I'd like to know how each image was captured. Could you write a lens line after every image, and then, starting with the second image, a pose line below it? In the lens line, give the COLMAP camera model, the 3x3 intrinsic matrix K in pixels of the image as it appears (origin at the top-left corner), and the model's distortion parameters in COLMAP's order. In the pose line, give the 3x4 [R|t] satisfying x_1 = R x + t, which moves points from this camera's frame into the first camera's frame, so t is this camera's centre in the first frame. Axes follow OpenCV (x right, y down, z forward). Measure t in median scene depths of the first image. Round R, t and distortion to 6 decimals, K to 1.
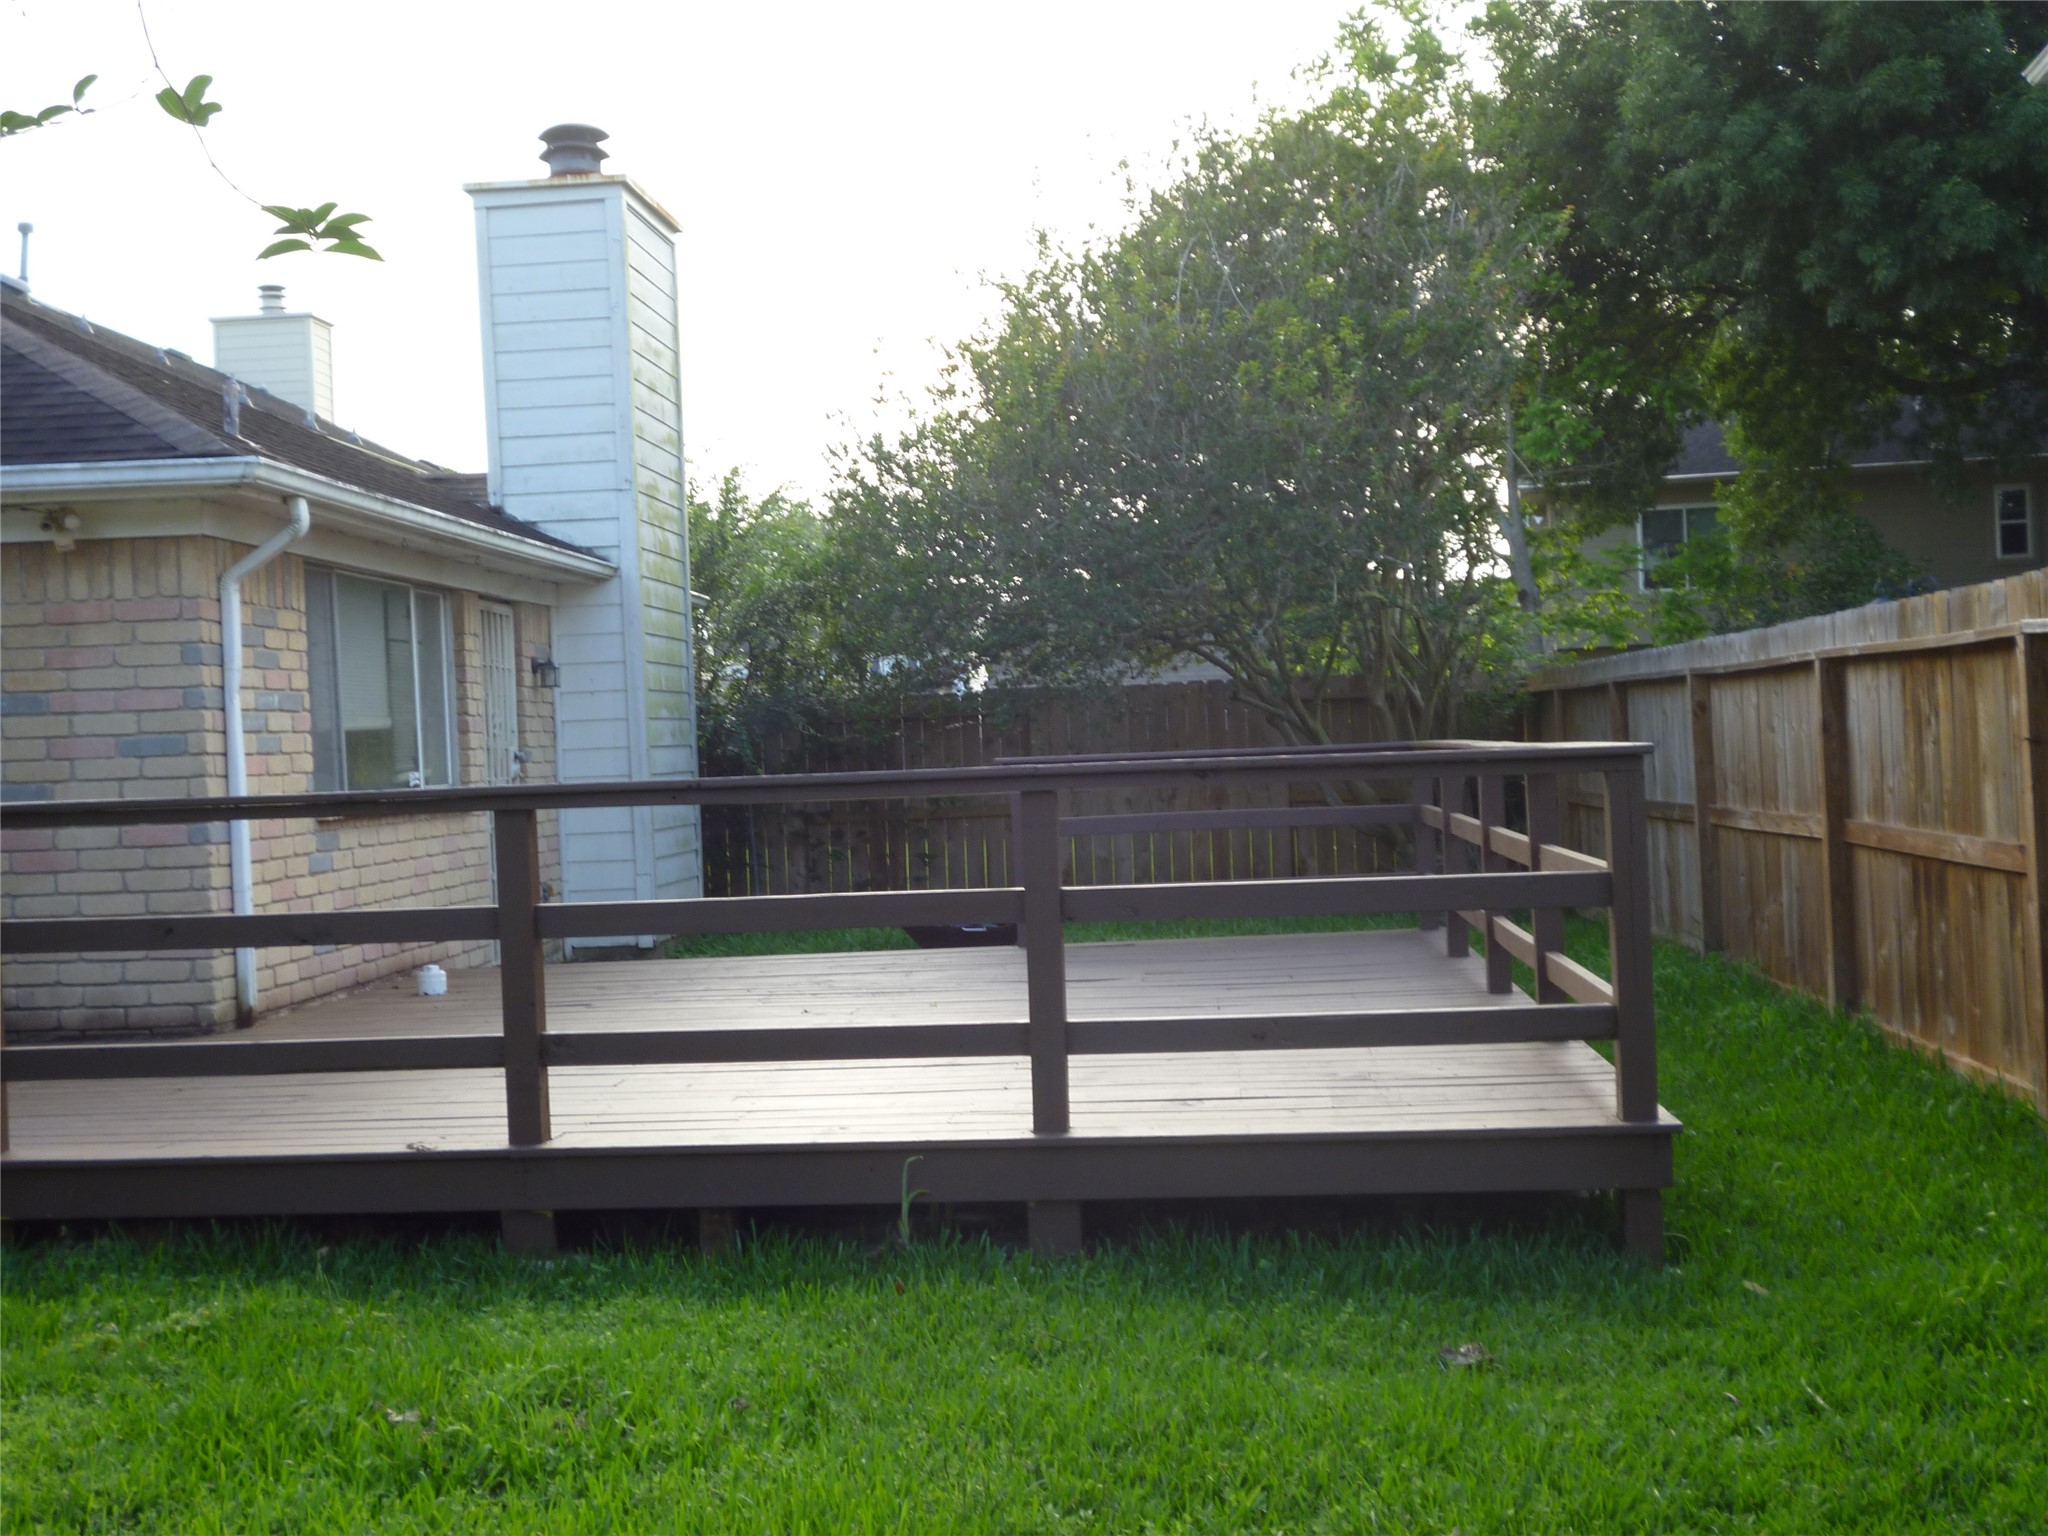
lens RADIAL K [[2410.0, 0, 1024.6], [0, 2410.0, 767.2], [0, 0, 1]] dist [0.007358, 0.000000]
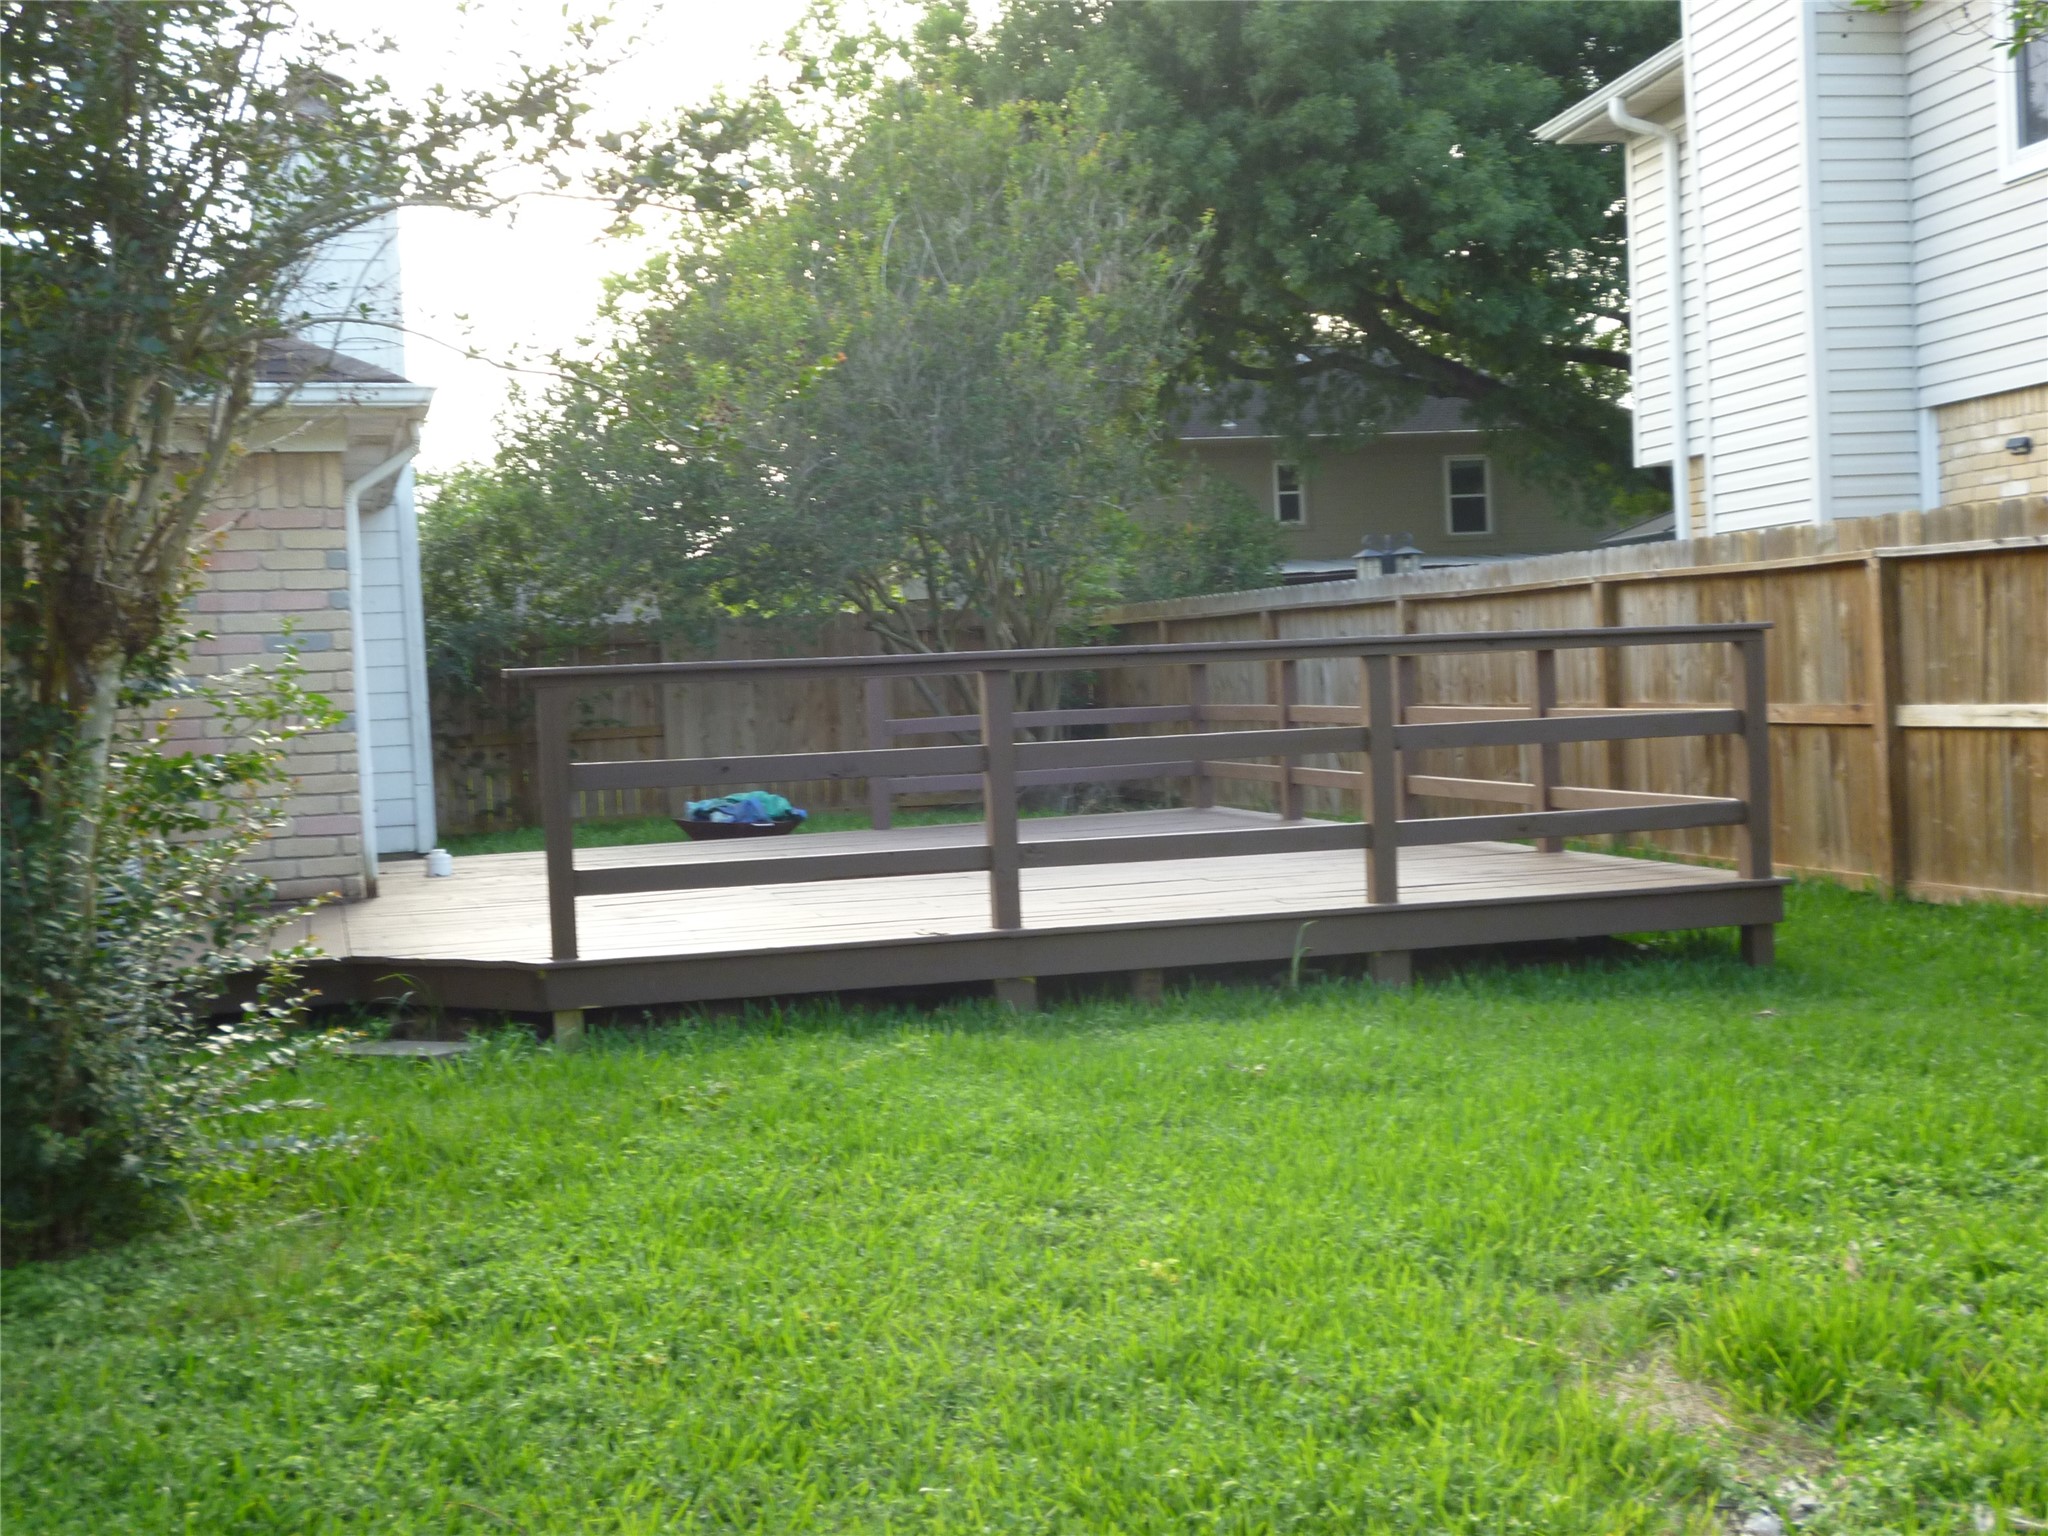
lens RADIAL K [[2410.0, 0, 1023.3], [0, 2410.0, 767.1], [0, 0, 1]] dist [0.007358, 0.000000]
pose [[0.940267, -0.014012, 0.340148, -0.412130], [0.008513, 0.999808, 0.017653, 0.030073], [-0.340330, -0.013703, 0.940206, -0.142411]]
